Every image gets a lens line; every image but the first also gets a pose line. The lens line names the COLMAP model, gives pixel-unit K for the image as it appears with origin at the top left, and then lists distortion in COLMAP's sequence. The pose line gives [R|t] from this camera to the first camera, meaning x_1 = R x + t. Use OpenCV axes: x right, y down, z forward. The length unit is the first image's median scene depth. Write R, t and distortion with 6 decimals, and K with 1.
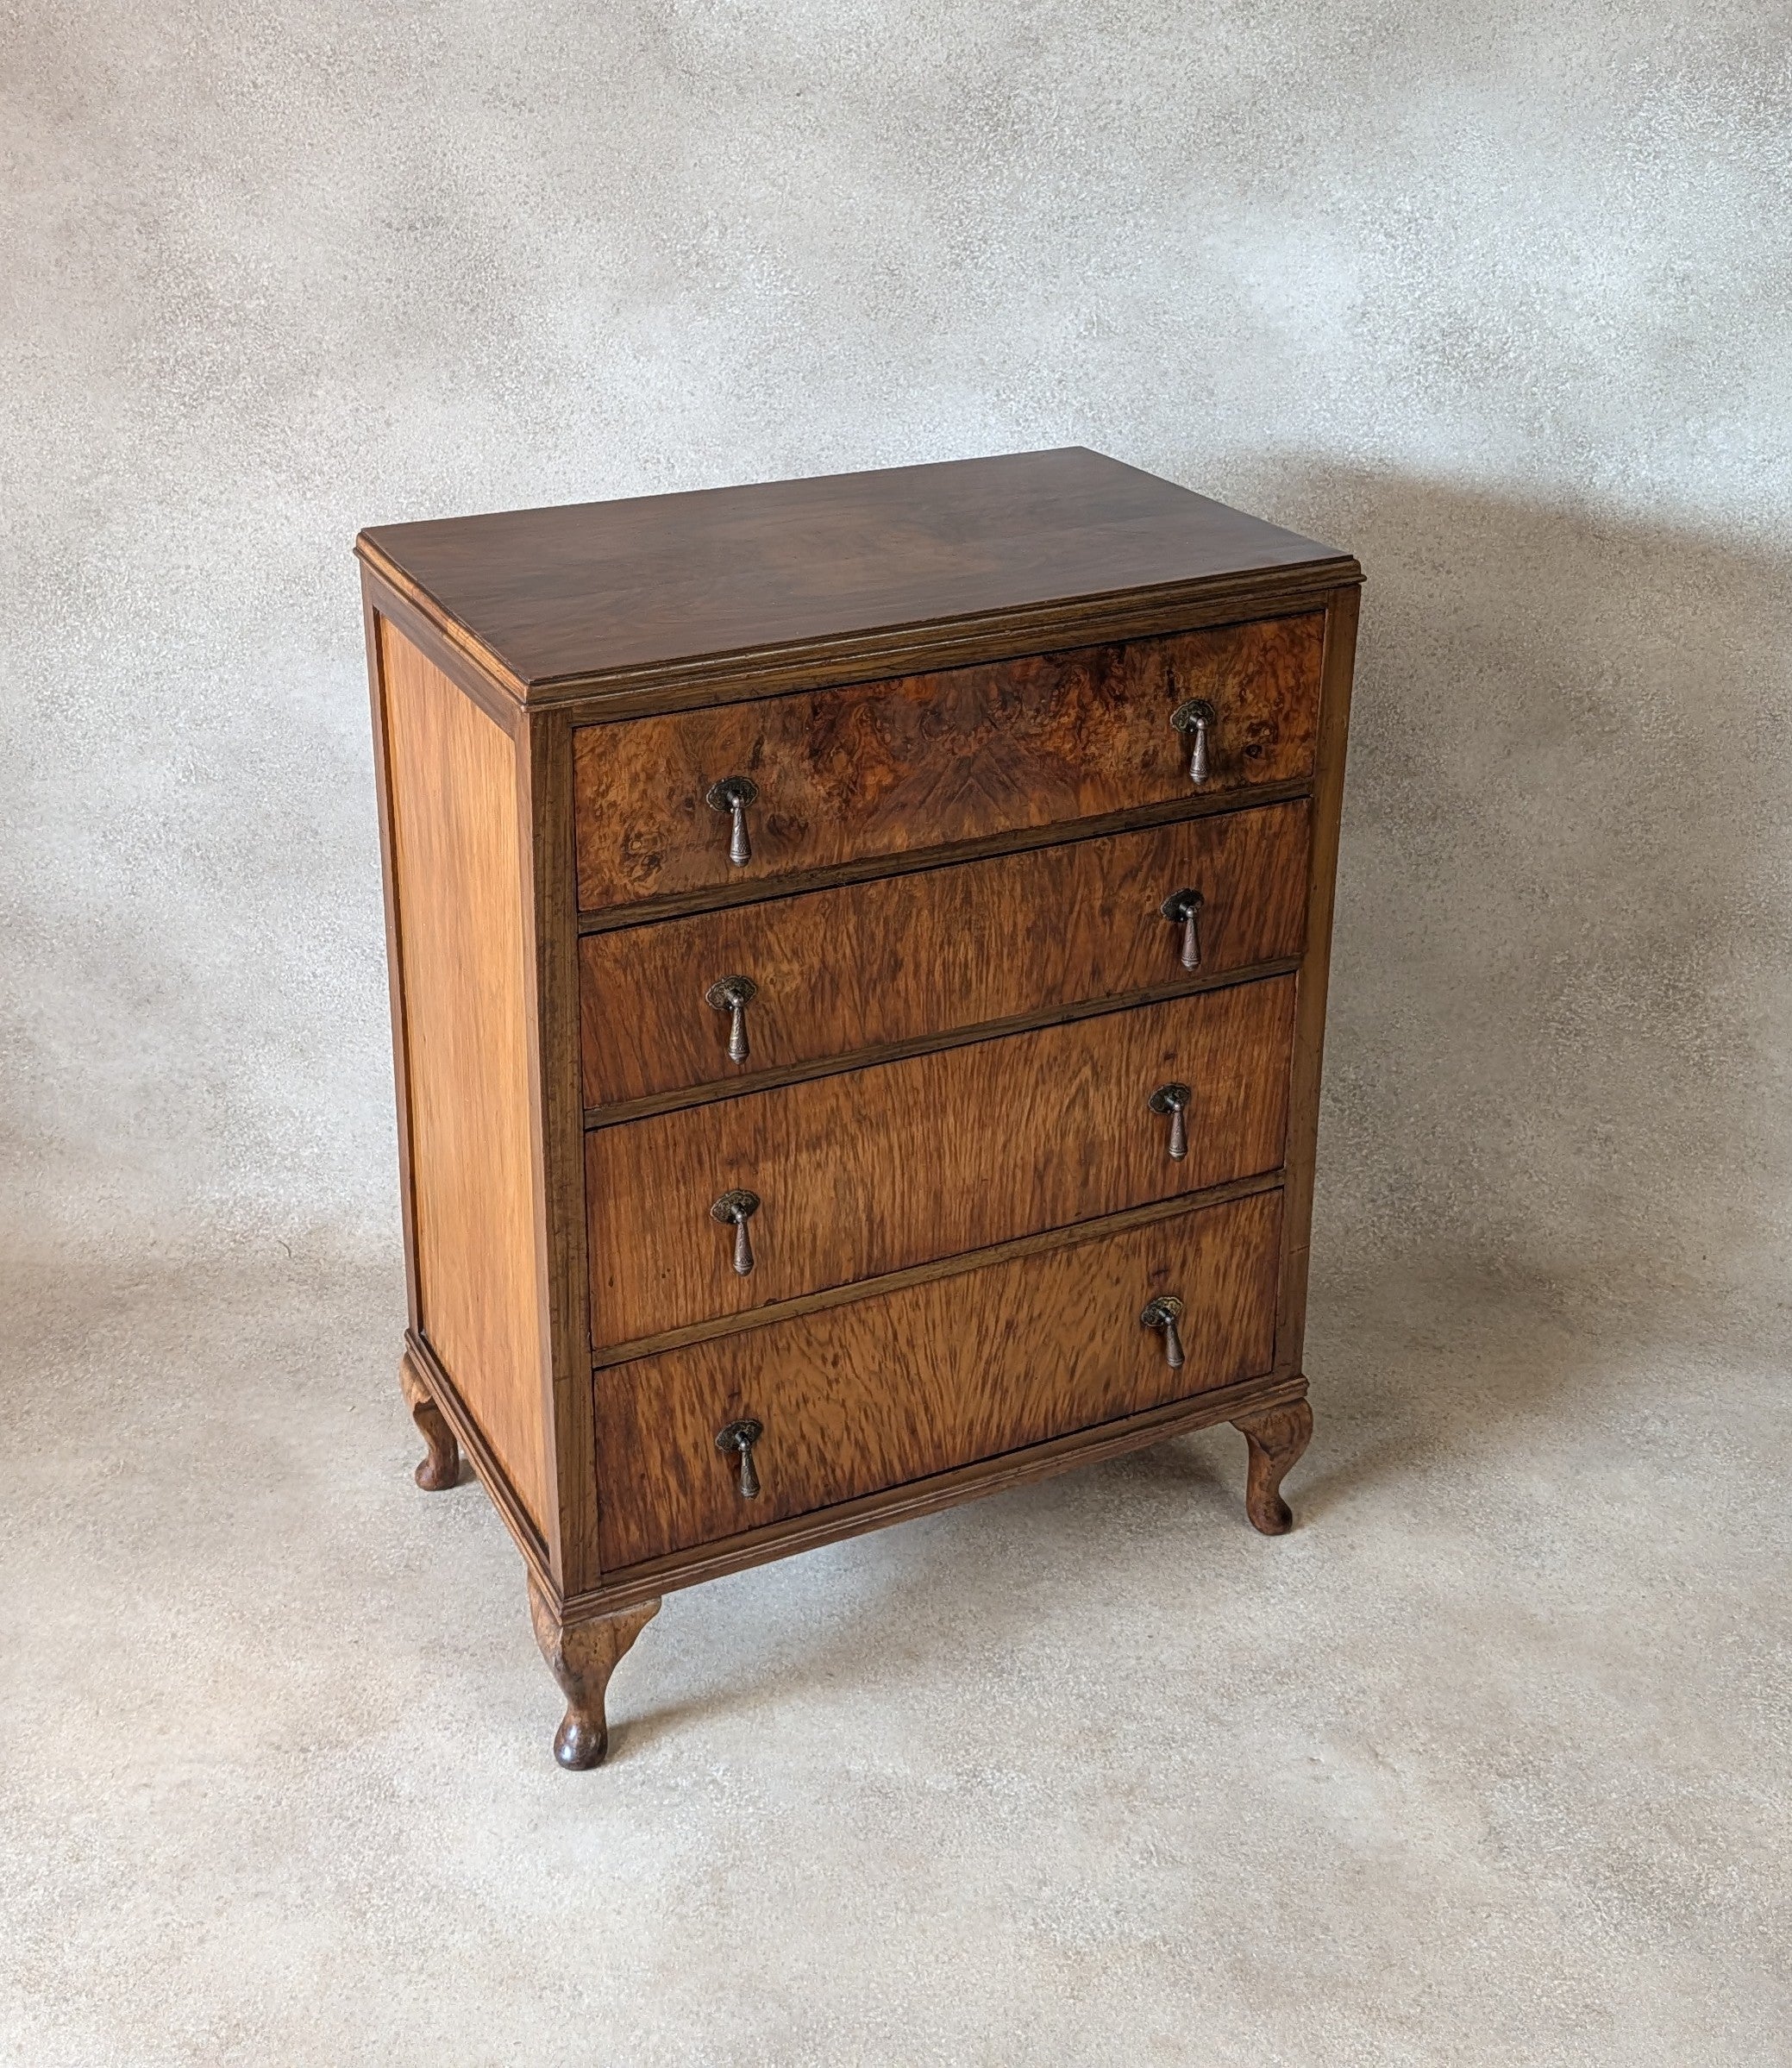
lens RADIAL K [[2522.1, 0, 825.2], [0, 2522.1, 743.1], [0, 0, 1]] dist [0.226997, -0.910449]
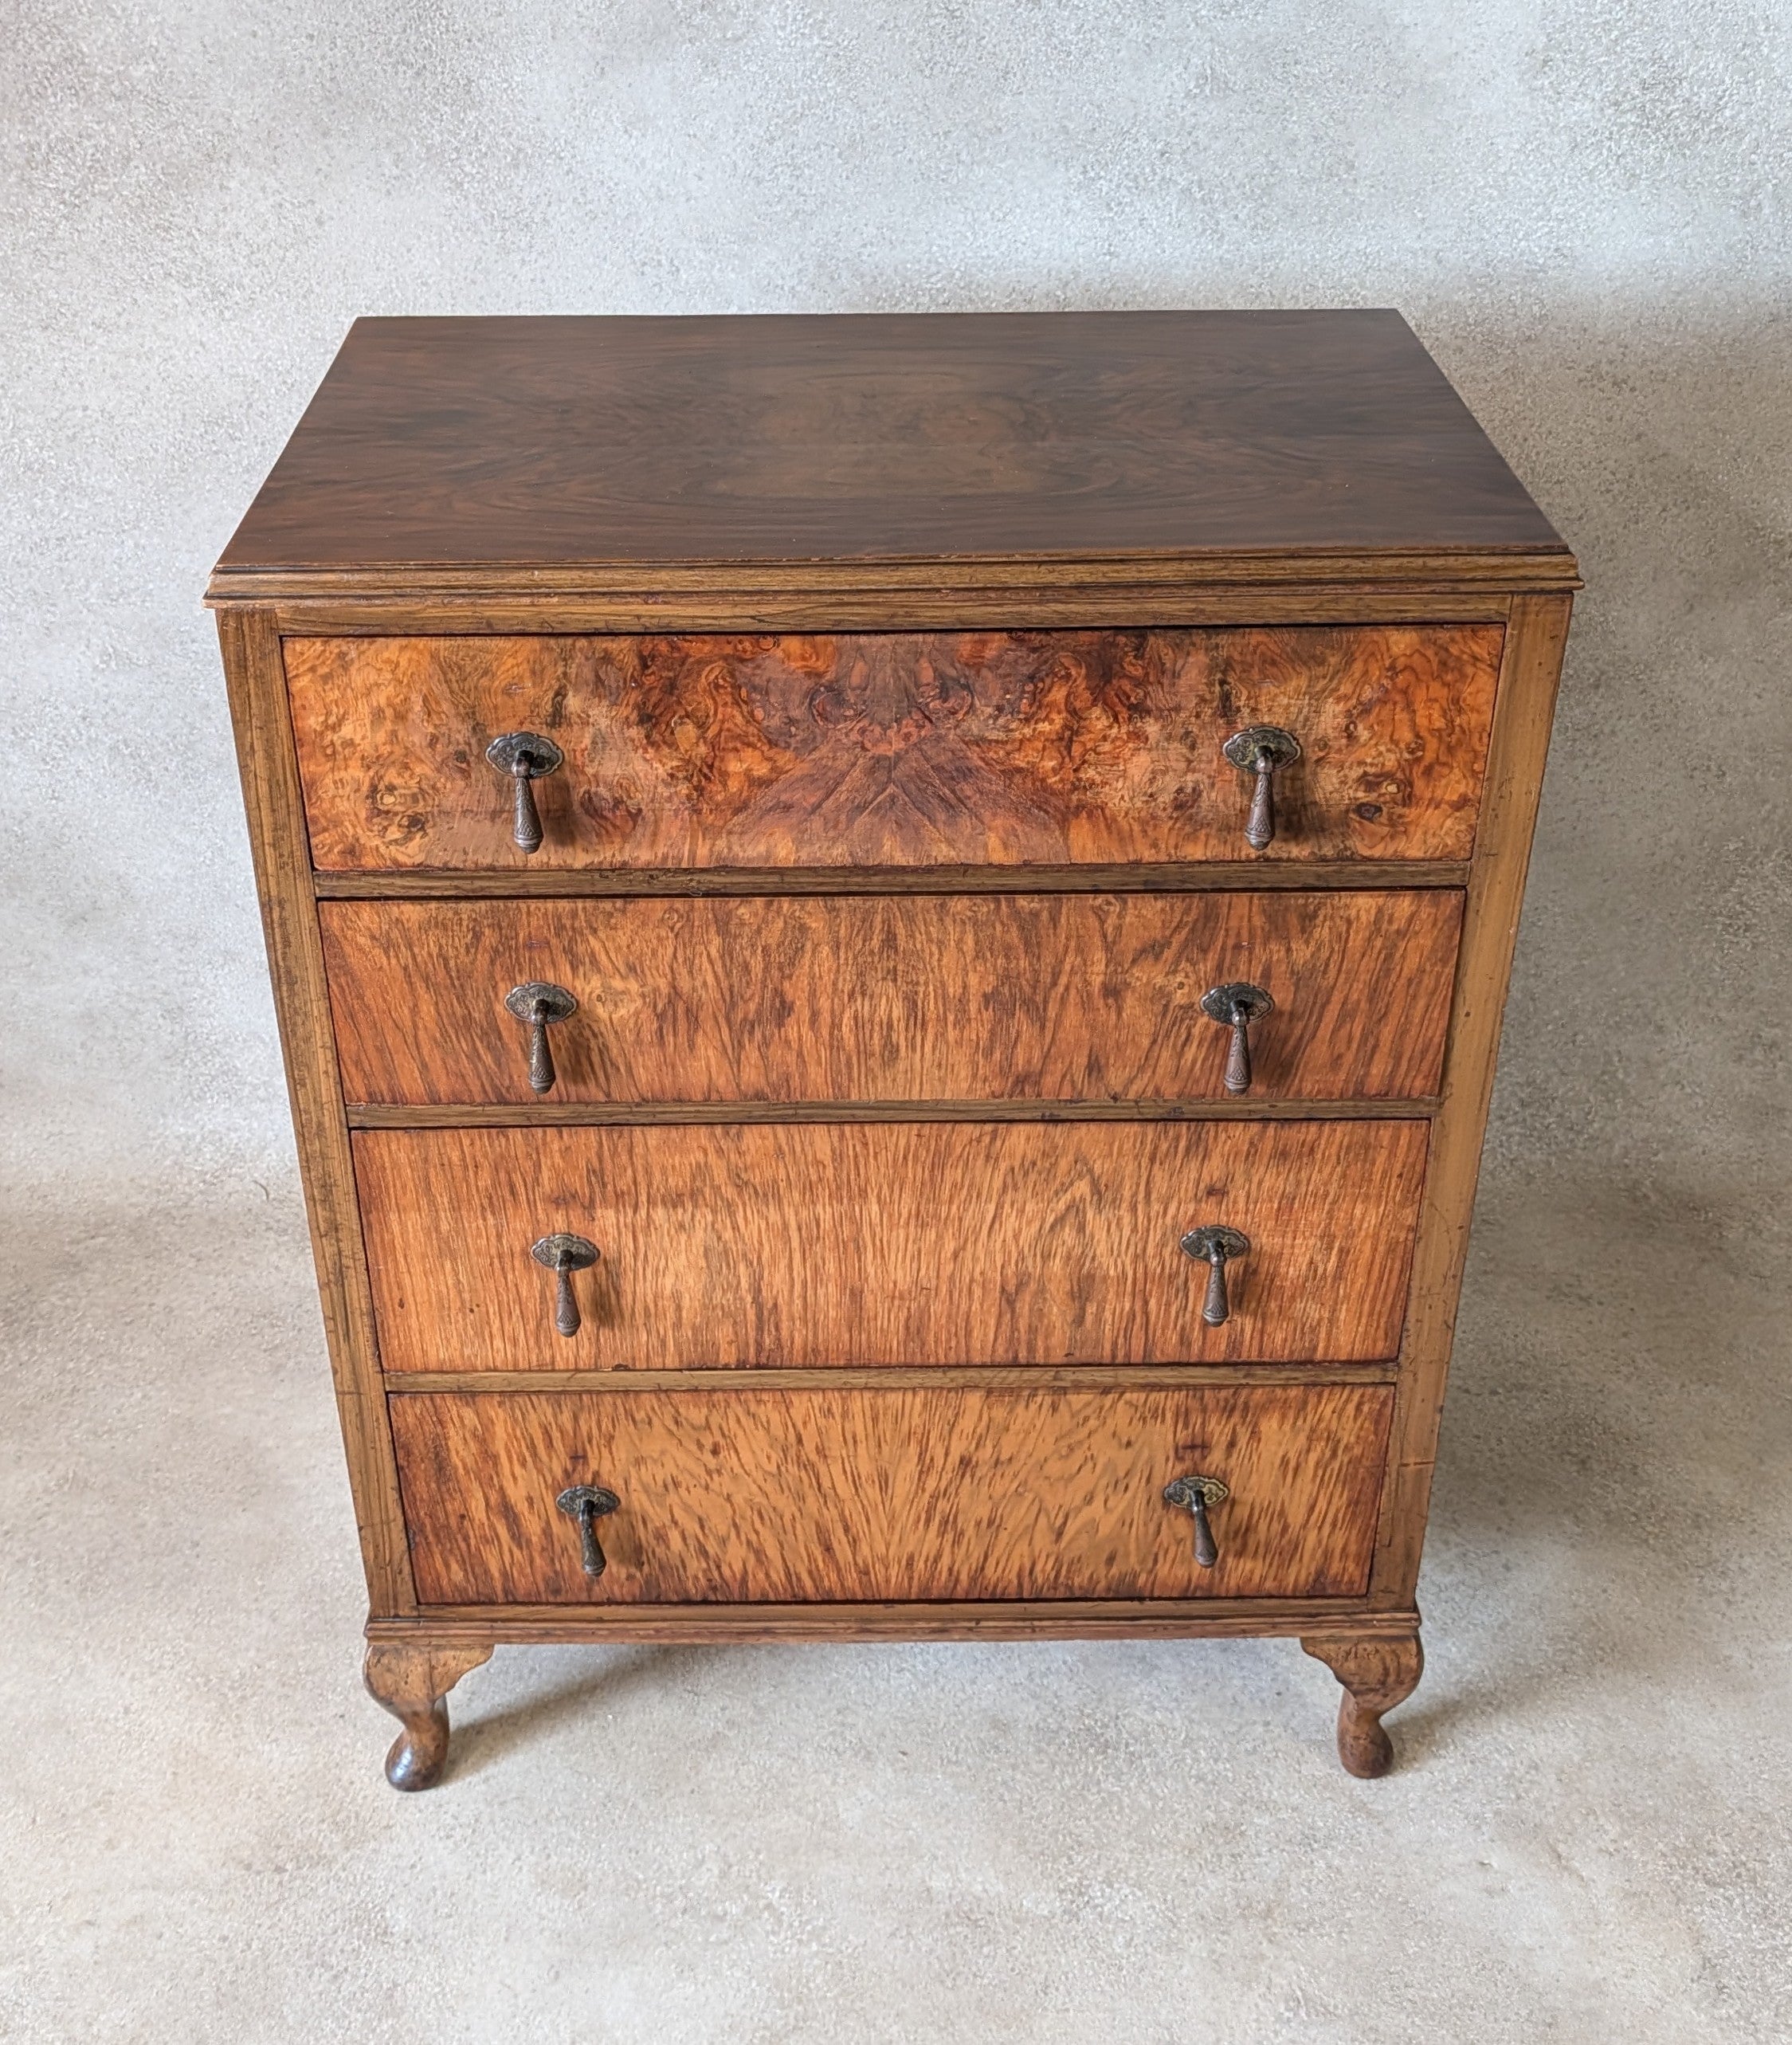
lens RADIAL K [[2340.3, 0, 837.2], [0, 2340.3, 872.6], [0, 0, 1]] dist [0.241926, -1.114783]
pose [[0.903115, 0.208201, -0.375547, 0.282666], [-0.139488, 0.969403, 0.201991, -0.089173], [0.406111, -0.130037, 0.904524, 0.372889]]
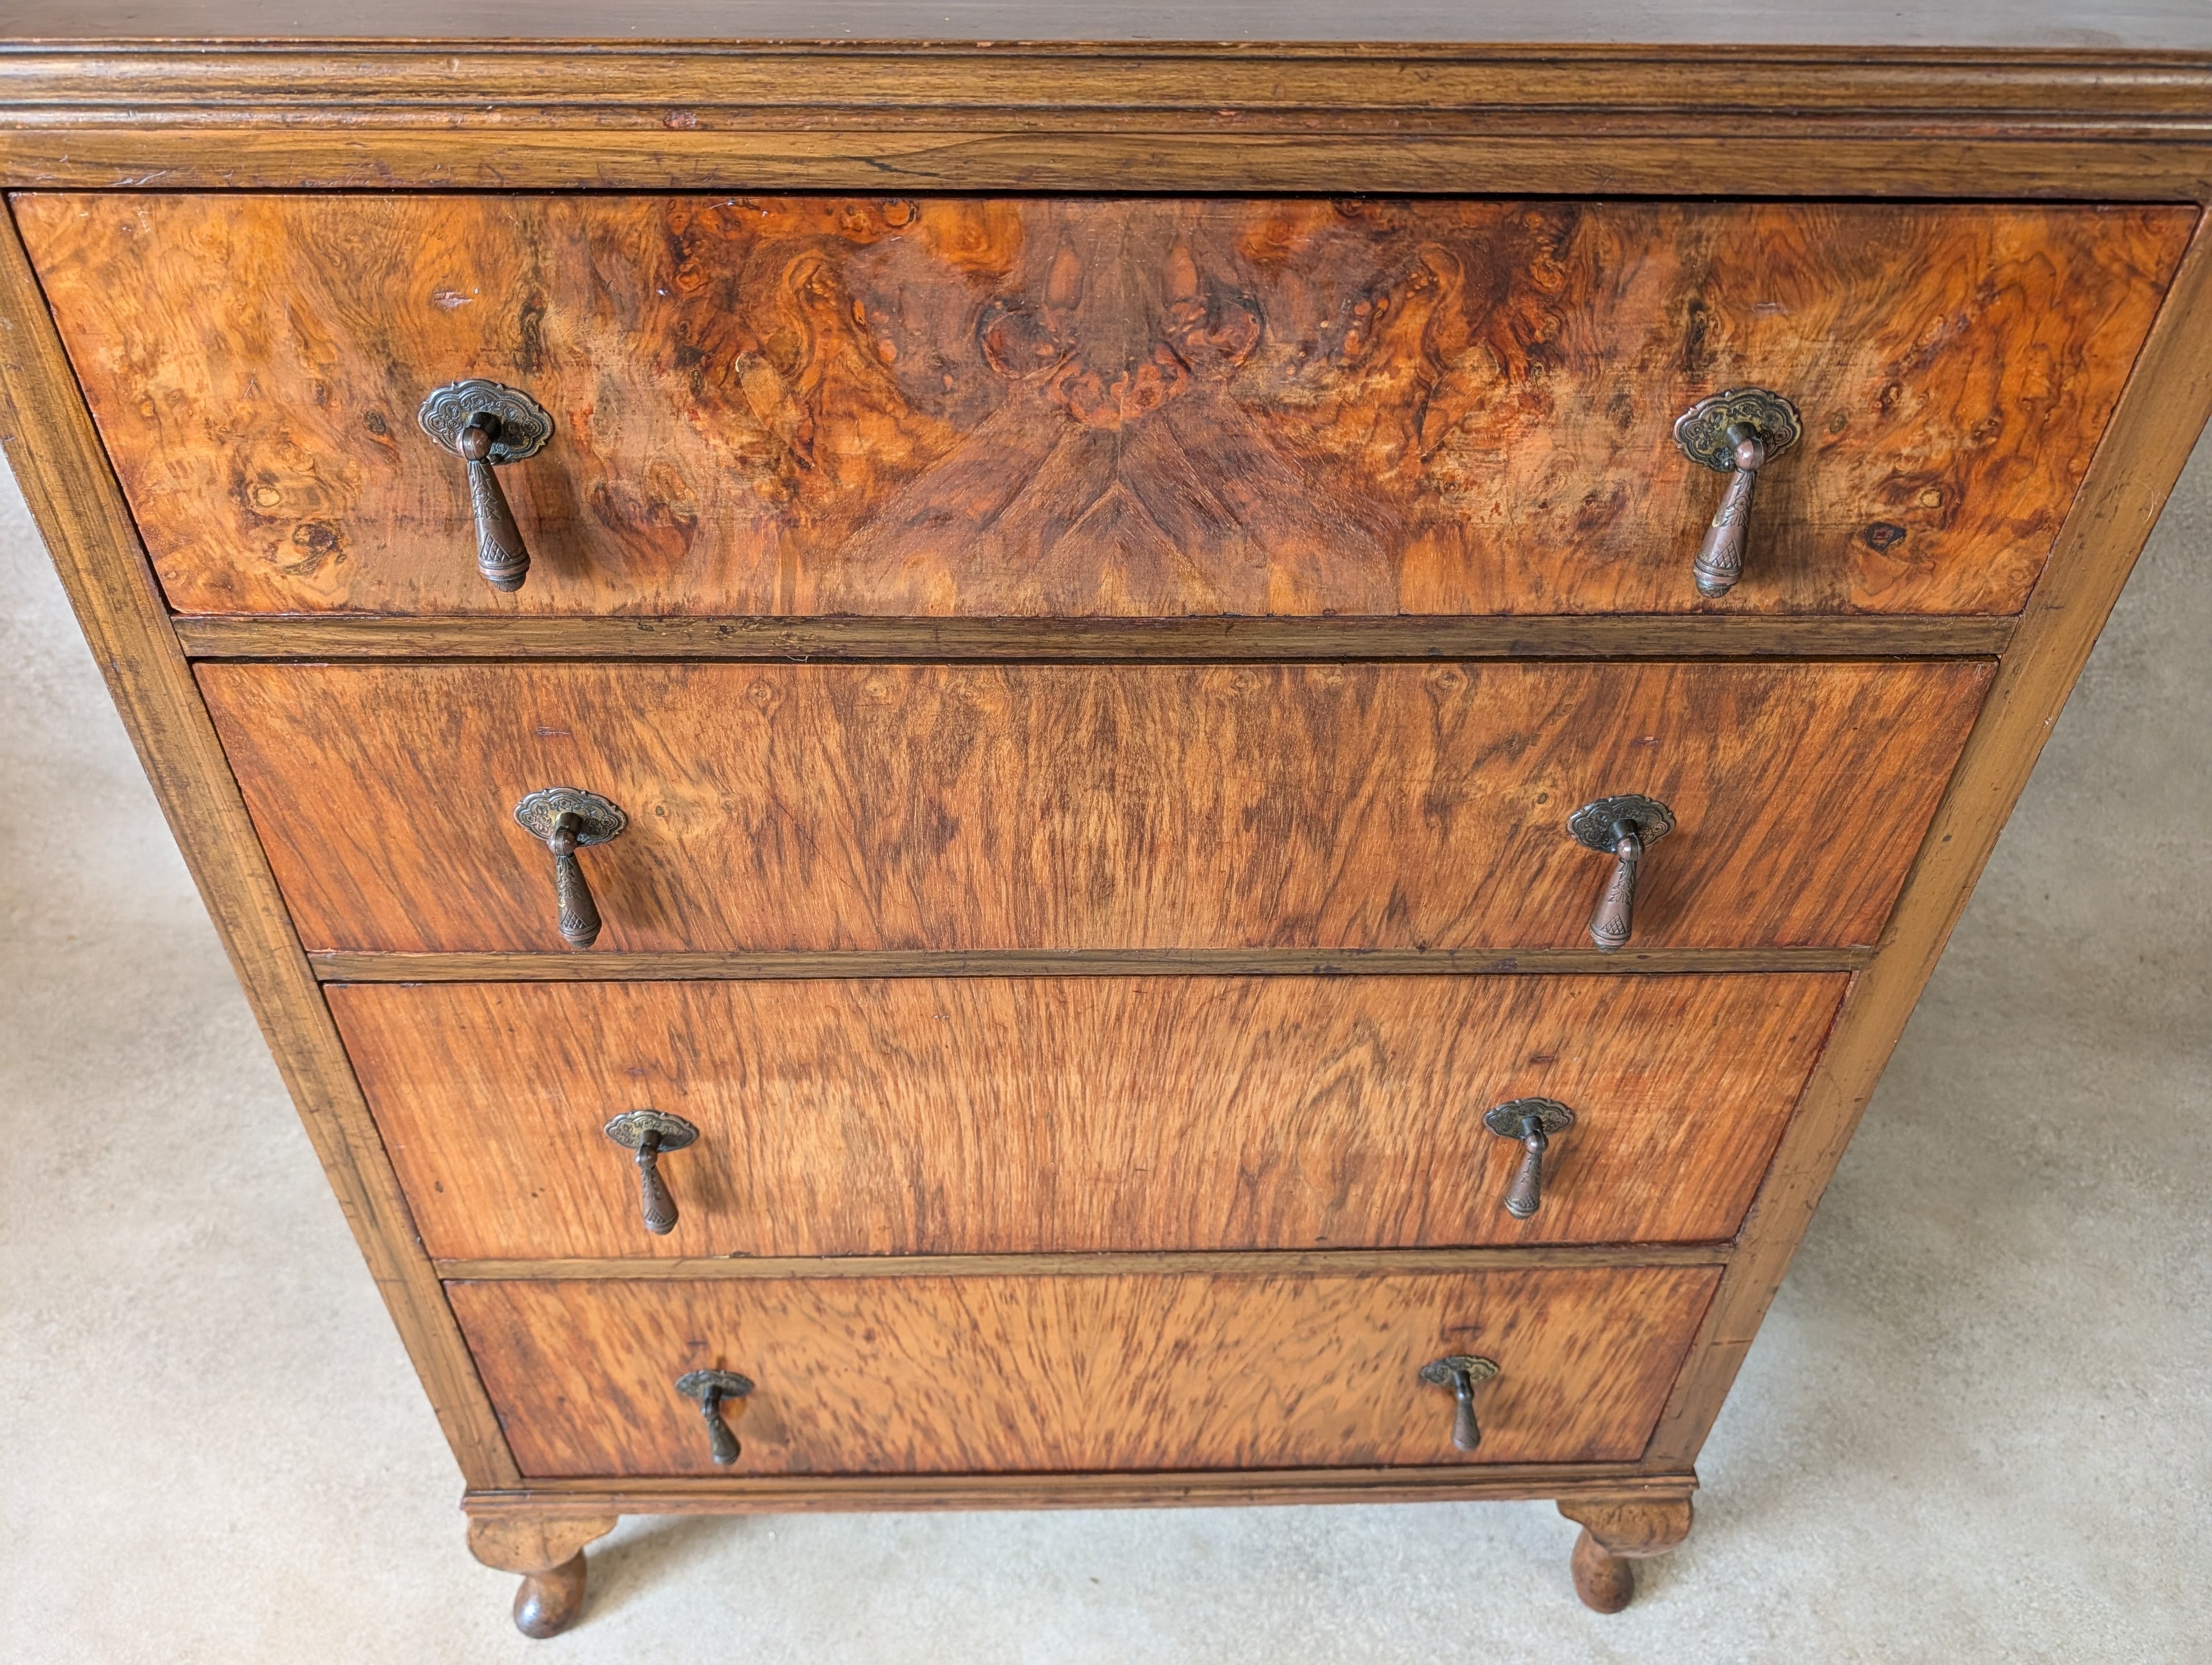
lens RADIAL K [[1620.7, 0, 1083.5], [0, 1620.7, 822.9], [0, 0, 1]] dist [-0.002916, 0.001218]
pose [[0.912807, 0.269987, -0.306416, 0.144022], [-0.156228, 0.924078, 0.348817, -0.025981], [0.377328, -0.270532, 0.885684, 0.704858]]
